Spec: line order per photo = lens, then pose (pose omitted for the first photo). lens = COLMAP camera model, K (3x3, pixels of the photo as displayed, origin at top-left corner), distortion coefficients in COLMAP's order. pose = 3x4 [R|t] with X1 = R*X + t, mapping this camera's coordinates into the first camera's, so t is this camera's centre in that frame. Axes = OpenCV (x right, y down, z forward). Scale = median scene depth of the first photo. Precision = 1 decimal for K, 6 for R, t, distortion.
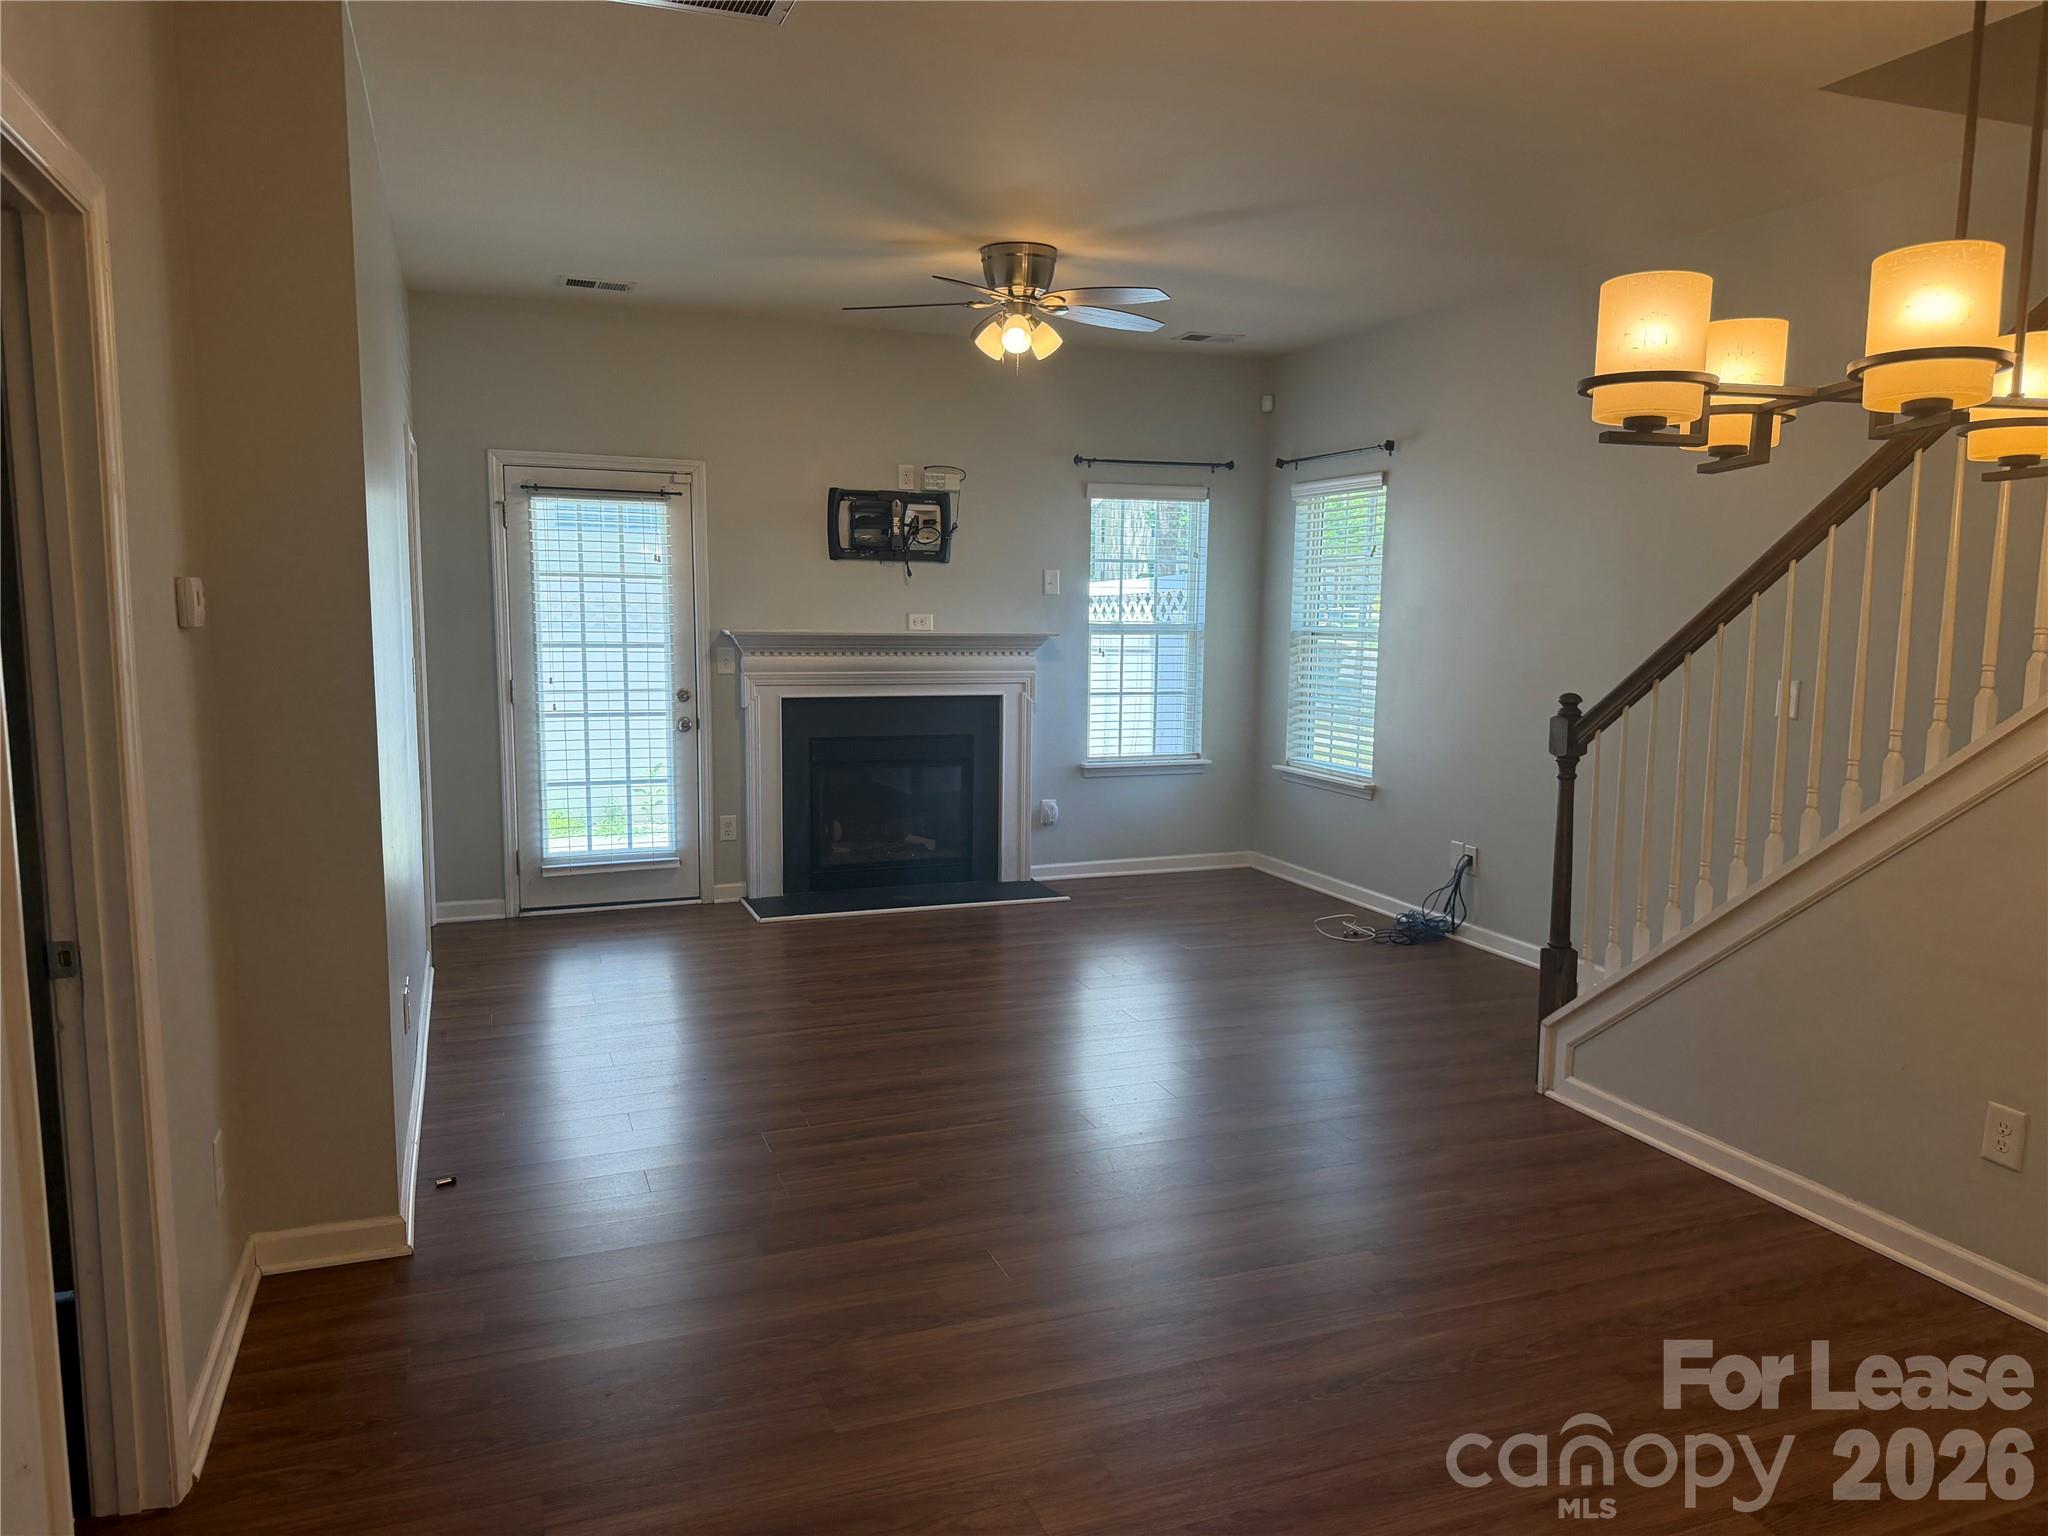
lens RADIAL K [[1424.7, 0, 1027.9], [0, 1424.7, 759.5], [0, 0, 1]] dist [0.105458, -0.207294]
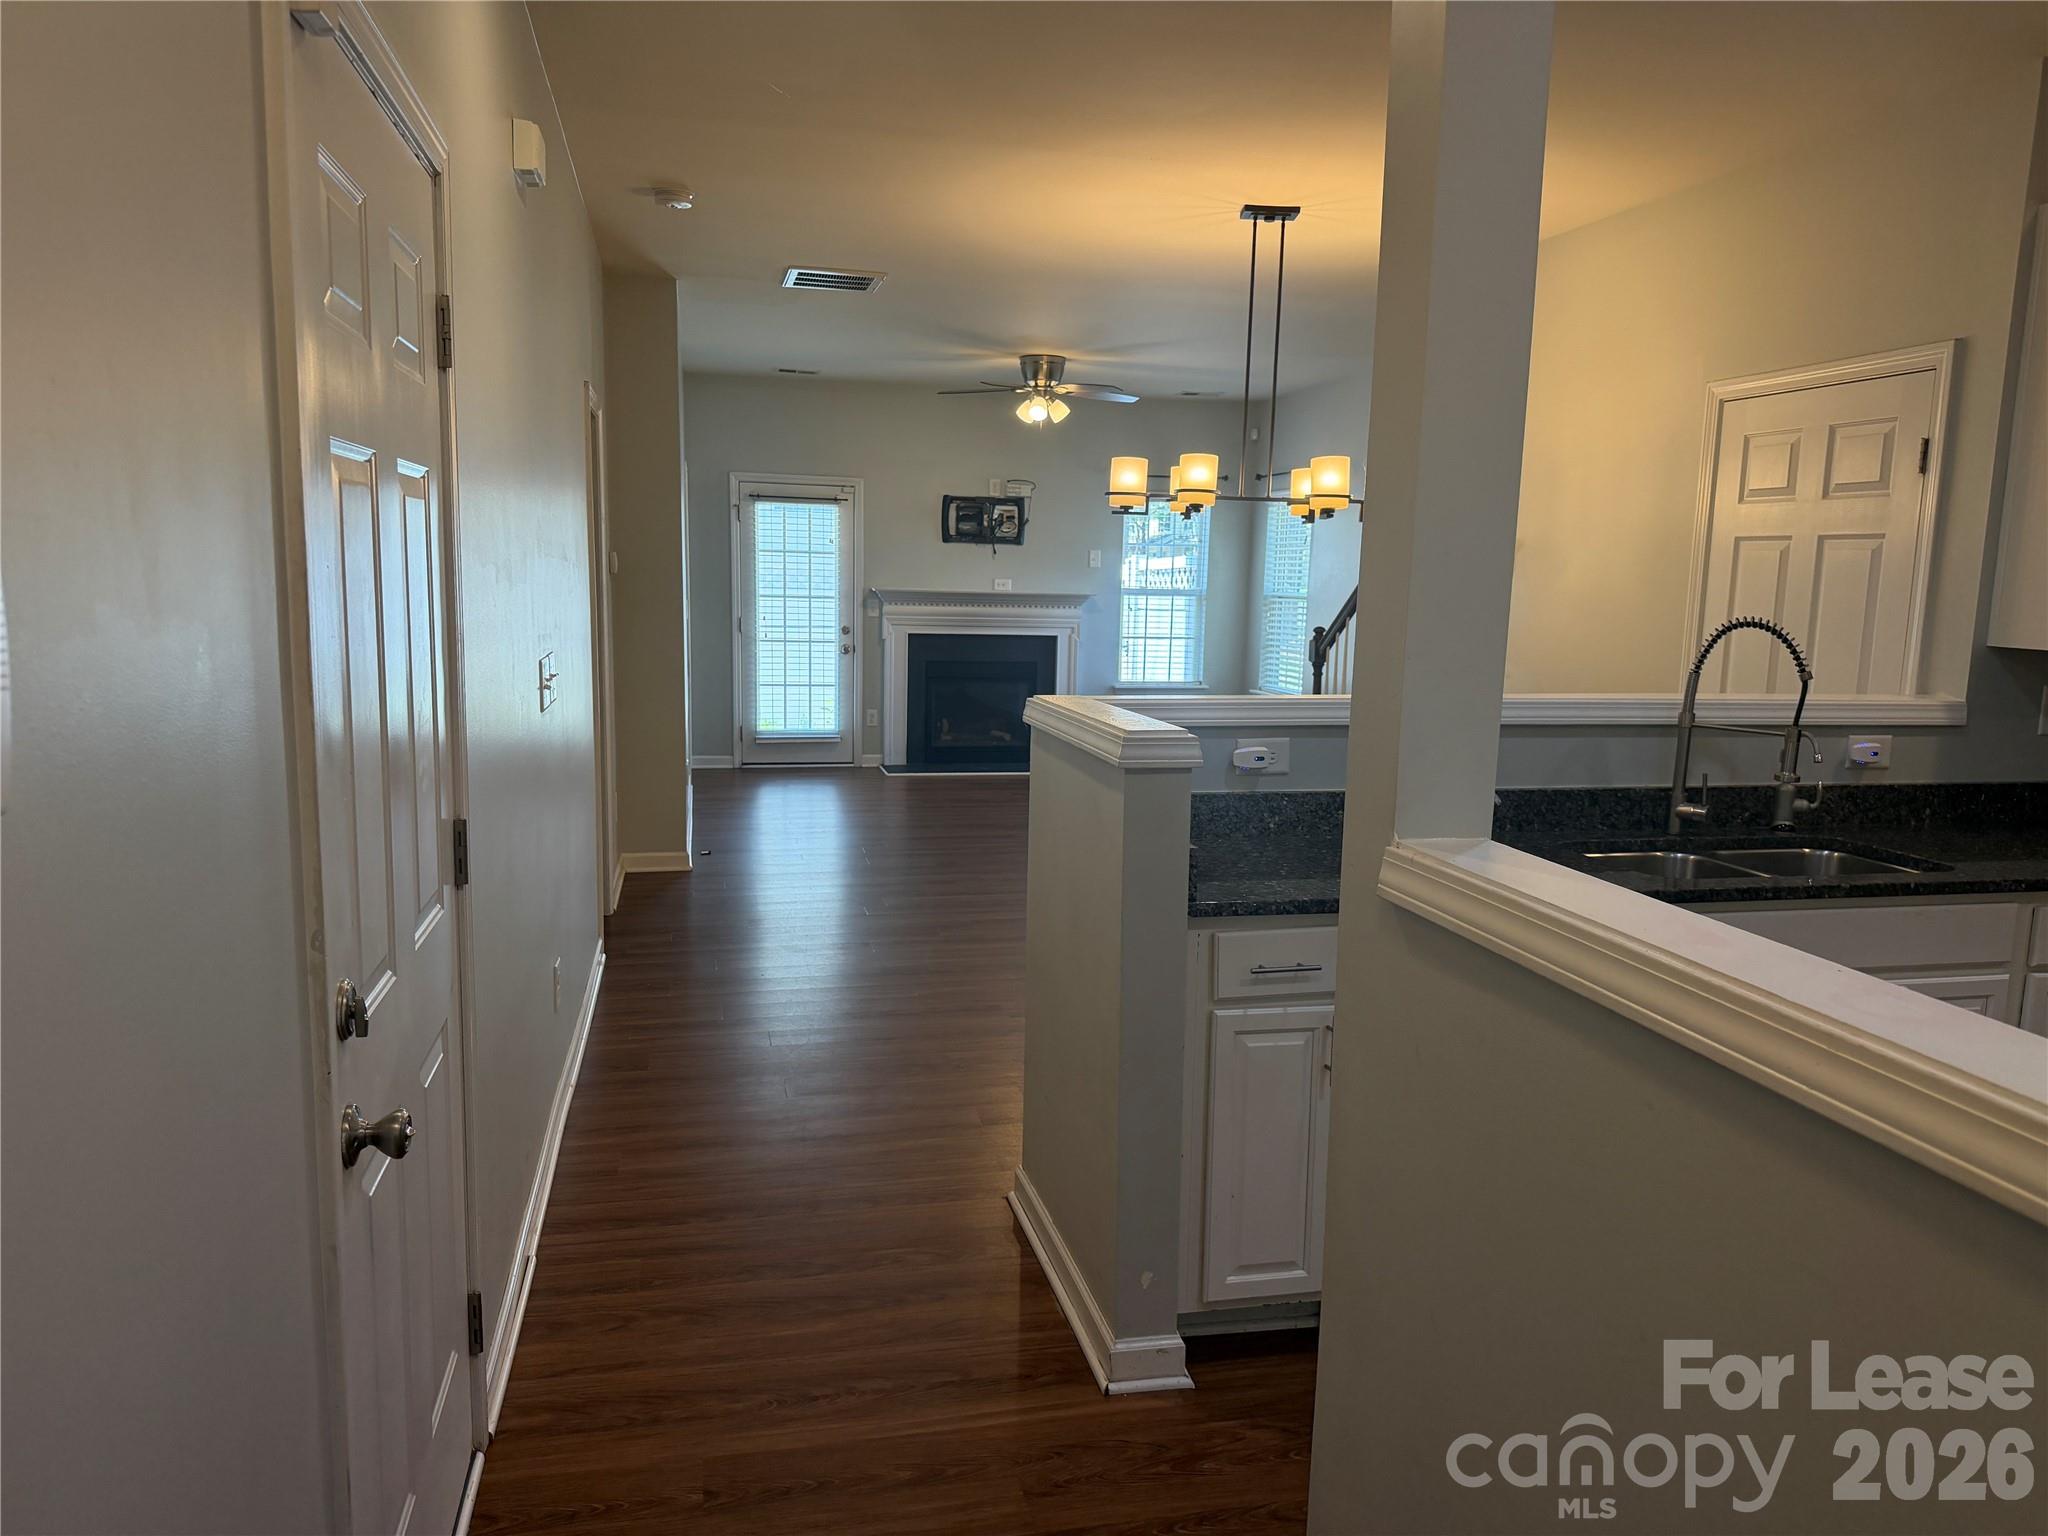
lens RADIAL K [[1433.9, 0, 1024.0], [0, 1433.9, 768.0], [0, 0, 1]] dist [-0.003805, -0.008824]
pose [[0.989219, 0.032505, -0.142790, 0.172330], [-0.029225, 0.999260, 0.025012, 0.058446], [0.143498, -0.020569, 0.989437, -0.495248]]
